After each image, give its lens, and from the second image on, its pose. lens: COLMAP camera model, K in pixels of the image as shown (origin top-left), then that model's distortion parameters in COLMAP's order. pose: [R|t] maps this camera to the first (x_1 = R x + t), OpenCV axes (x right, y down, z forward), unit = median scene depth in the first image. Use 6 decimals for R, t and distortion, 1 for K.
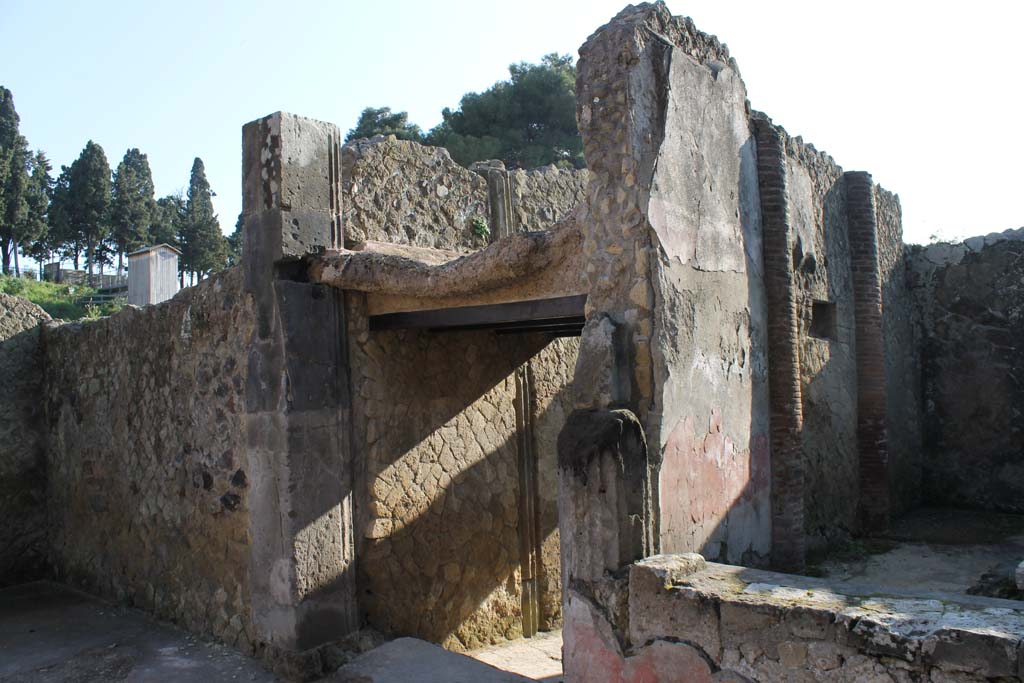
lens RADIAL K [[838.3, 0, 490.1], [0, 838.3, 335.6], [0, 0, 1]] dist [-0.148291, 0.094260]
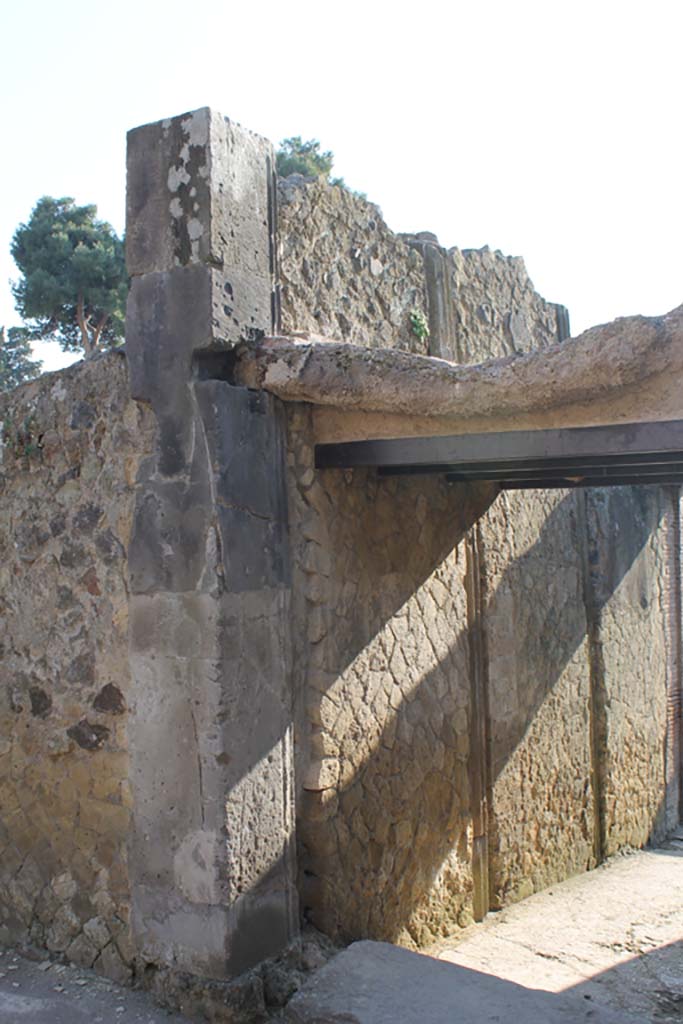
lens RADIAL K [[1048.2, 0, 333.7], [0, 1048.2, 514.4], [0, 0, 1]] dist [-0.087368, 0.000000]
pose [[0.990343, 0.020567, 0.137107, -0.220017], [-0.022748, 0.999638, 0.014359, 0.016604], [-0.136762, -0.017339, 0.990452, 0.179369]]
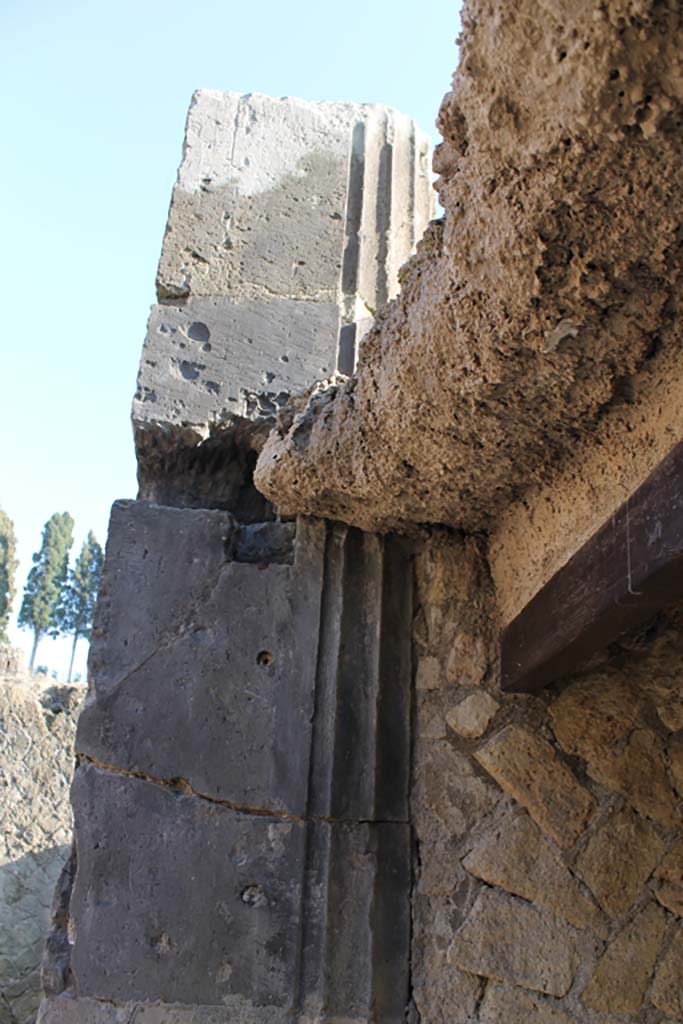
lens RADIAL K [[838.3, 0, 340.6], [0, 838.3, 512.9], [0, 0, 1]] dist [-0.148291, 0.094260]
pose [[0.672978, -0.208743, -0.709596, 0.011128], [-0.046487, 0.945518, -0.322233, 0.024459], [0.738200, 0.249843, 0.626609, 0.726469]]
